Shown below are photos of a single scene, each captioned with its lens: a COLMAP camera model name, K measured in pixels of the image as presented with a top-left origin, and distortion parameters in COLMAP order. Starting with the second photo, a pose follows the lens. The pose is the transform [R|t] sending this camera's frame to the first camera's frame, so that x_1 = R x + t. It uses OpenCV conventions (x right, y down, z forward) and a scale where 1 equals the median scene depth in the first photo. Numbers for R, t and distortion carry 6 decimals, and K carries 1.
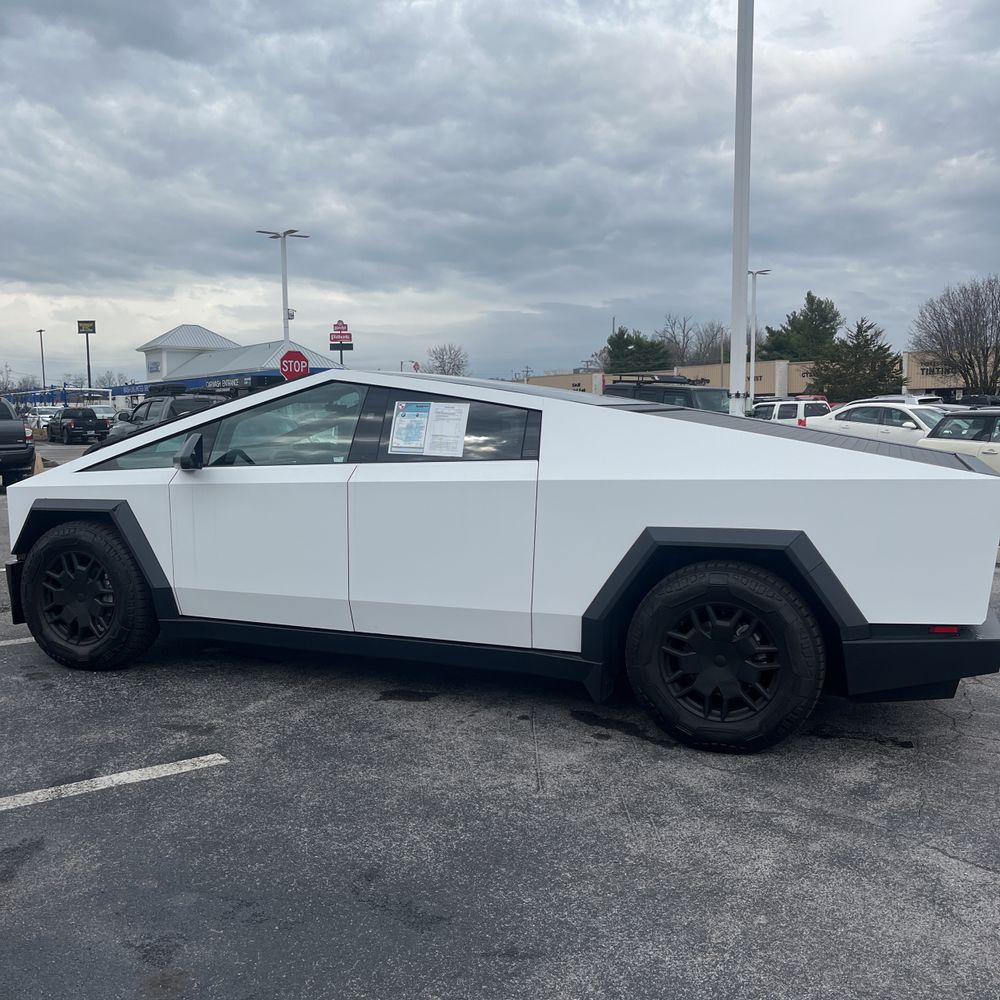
lens RADIAL K [[1012.2, 0, 512.2], [0, 1012.2, 504.1], [0, 0, 1]] dist [0.038937, -0.026354]
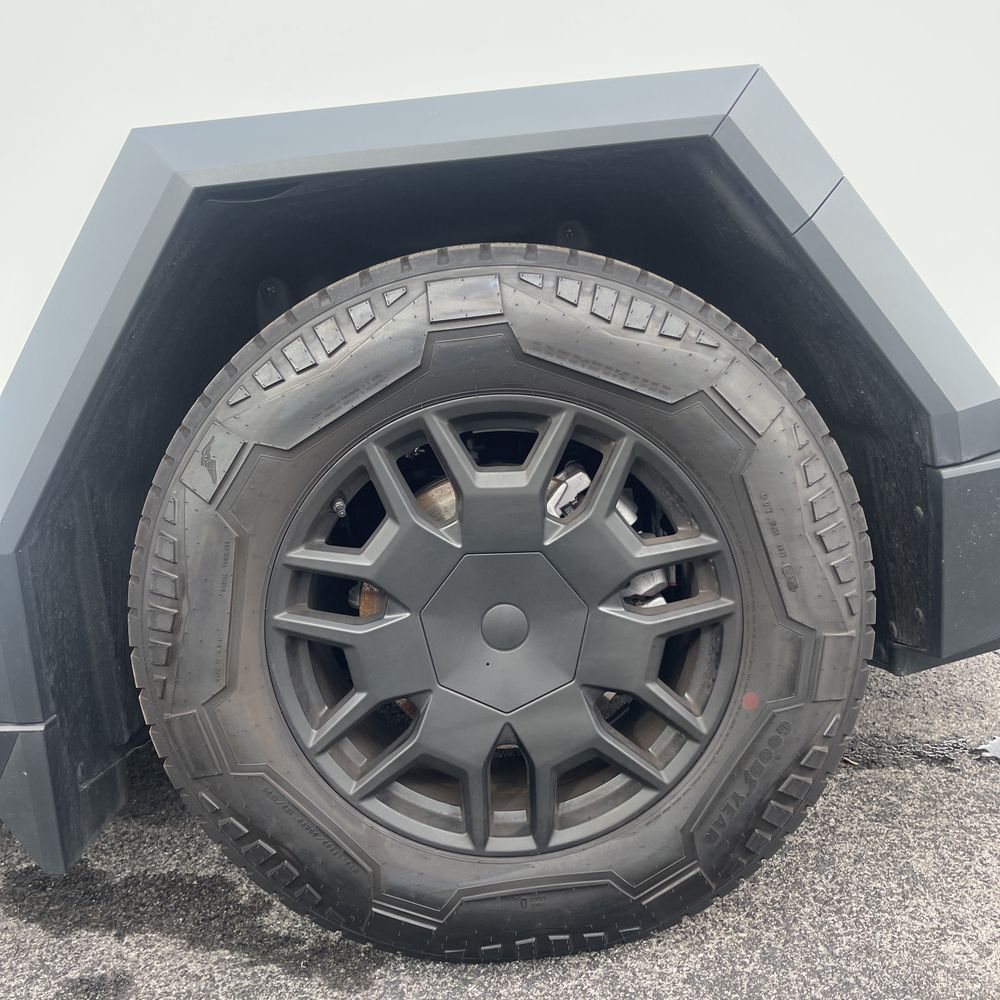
lens RADIAL K [[1012.6, 0, 493.9], [0, 1012.6, 508.0], [0, 0, 1]] dist [0.033349, -0.024136]
pose [[0.921992, -0.151179, 0.356477, 0.107669], [0.129595, 0.988017, 0.083827, 0.096331], [-0.364879, -0.031090, 0.930536, 0.715464]]
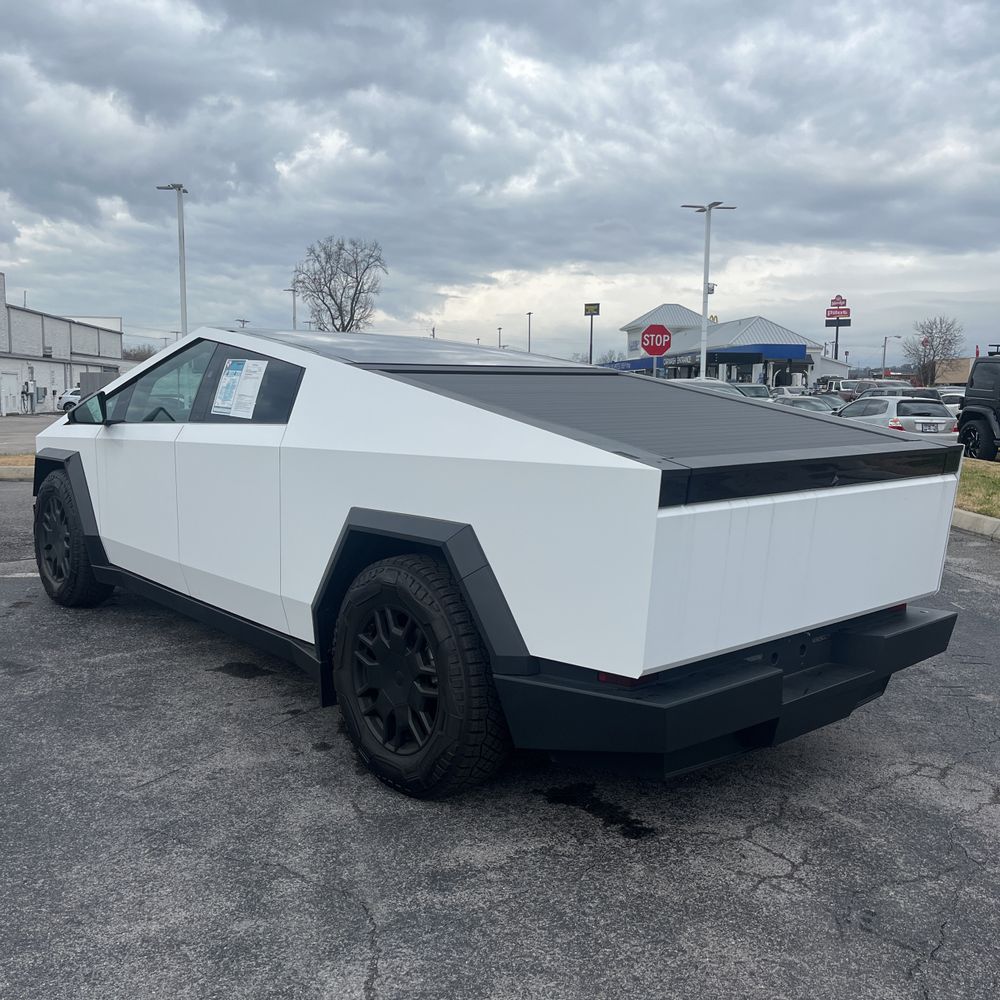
lens RADIAL K [[1013.3, 0, 486.0], [0, 1013.3, 491.6], [0, 0, 1]] dist [0.019820, 0.004842]
pose [[0.875309, 0.063329, -0.479398, 0.604417], [-0.059146, 0.997965, 0.023840, -0.015738], [0.479932, 0.007488, 0.877274, 0.305646]]
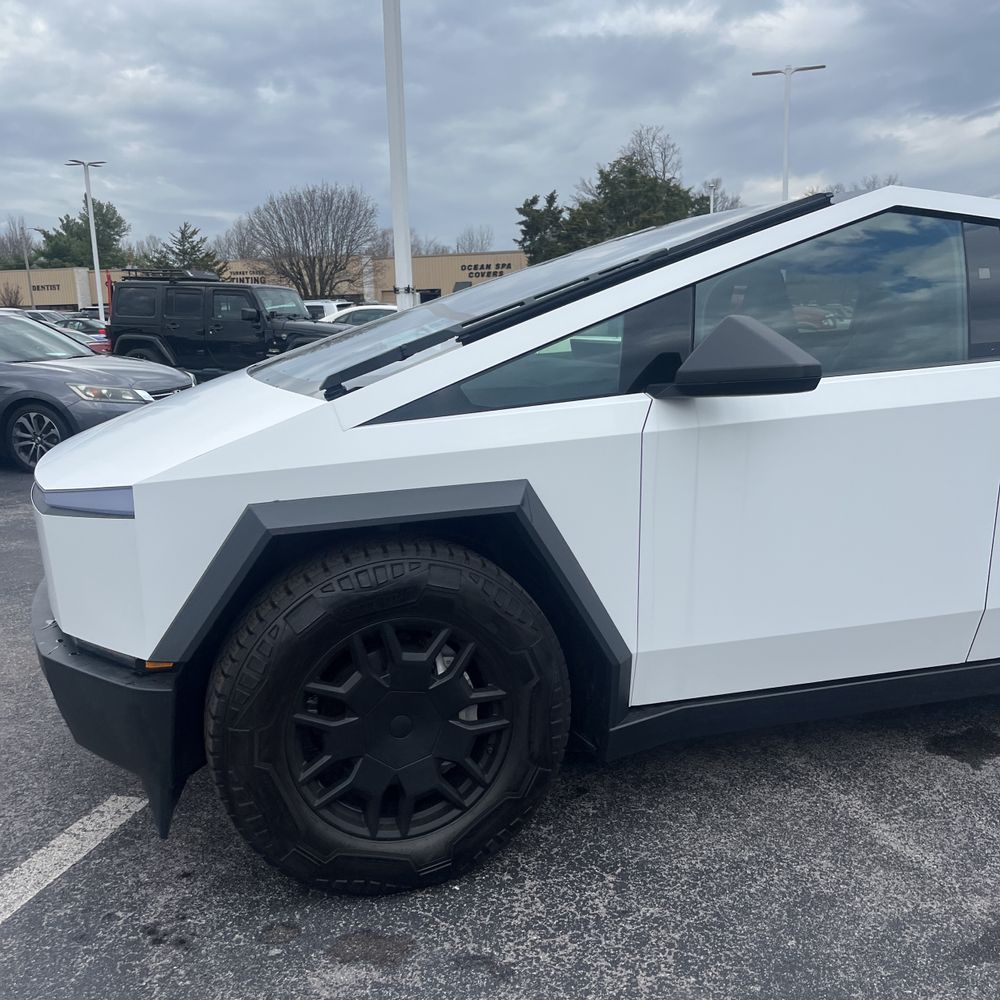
lens RADIAL K [[1012.6, 0, 493.9], [0, 1012.6, 508.0], [0, 0, 1]] dist [0.033349, -0.024136]
pose [[0.781014, -0.132109, 0.610380, -0.761266], [0.078012, 0.990352, 0.114529, -0.049216], [-0.619622, -0.041832, 0.783785, 0.786760]]
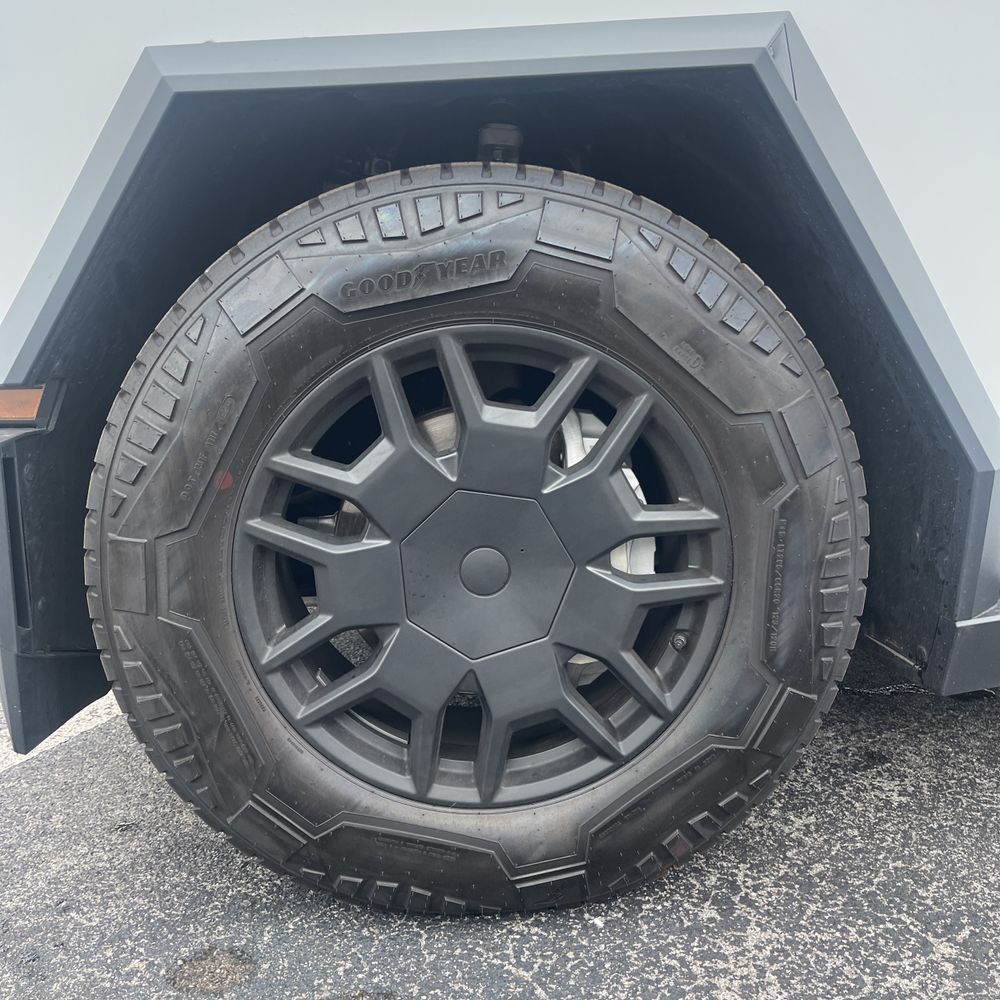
lens RADIAL K [[1012.6, 0, 493.9], [0, 1012.6, 508.0], [0, 0, 1]] dist [0.033349, -0.024136]
pose [[0.916084, -0.116616, 0.383654, -0.593887], [0.073172, 0.989328, 0.125998, 0.066198], [-0.394253, -0.087352, 0.914841, 0.986367]]
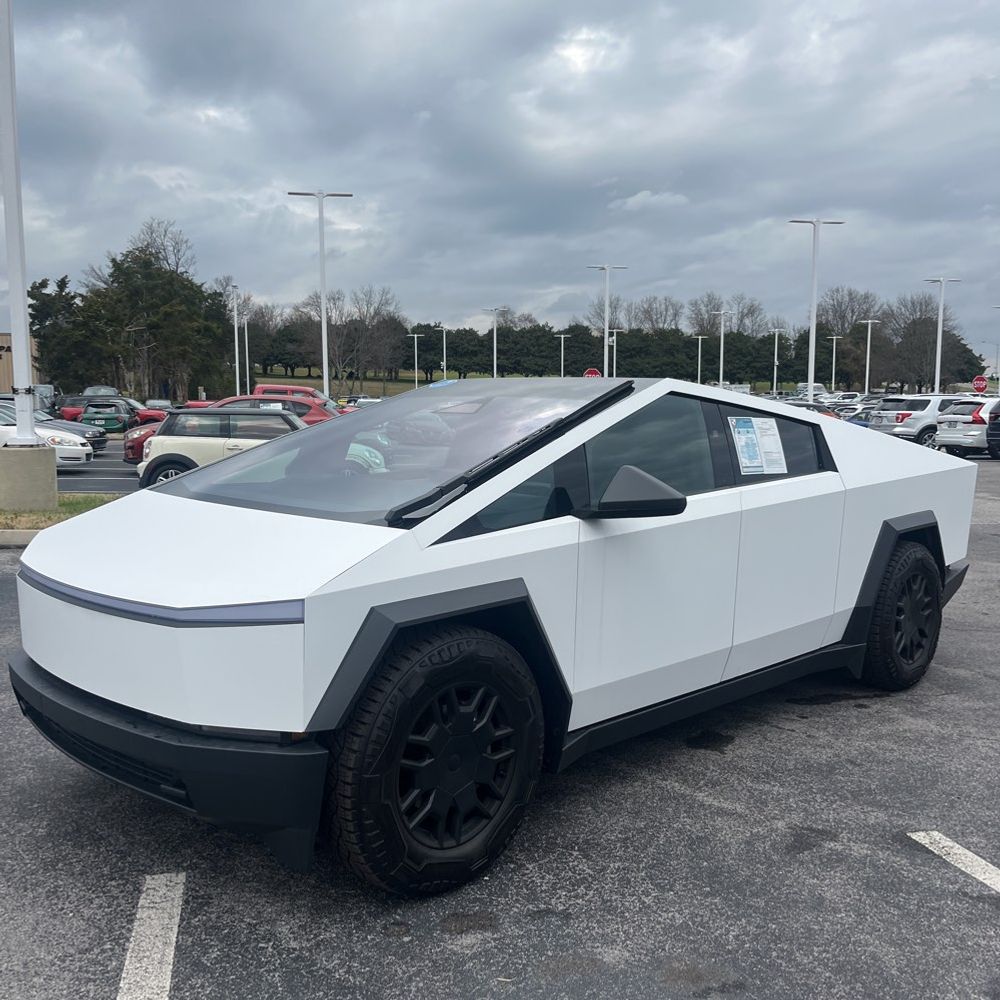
lens RADIAL K [[1009.6, 0, 497.6], [0, 1009.6, 501.8], [0, 0, 1]] dist [0.020919, -0.002564]
pose [[0.406262, -0.086697, 0.909634, -1.101233], [0.078085, 0.995141, 0.059973, -0.103669], [-0.910414, 0.046664, 0.411058, 0.884237]]
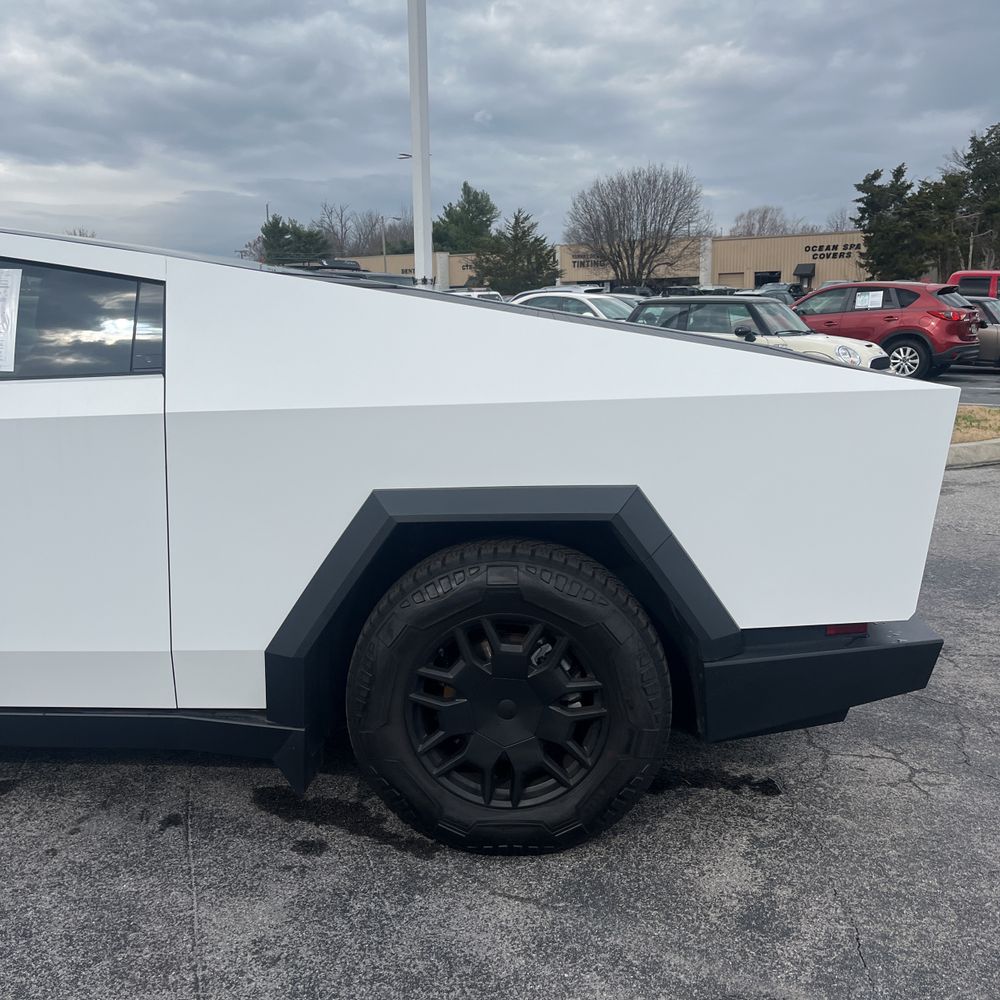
lens RADIAL K [[1012.6, 0, 493.9], [0, 1012.6, 508.0], [0, 0, 1]] dist [0.033349, -0.024136]
pose [[0.952334, -0.068789, 0.297200, 0.027653], [0.037119, 0.993135, 0.110925, -0.026858], [-0.302790, -0.094606, 0.948350, 0.424546]]
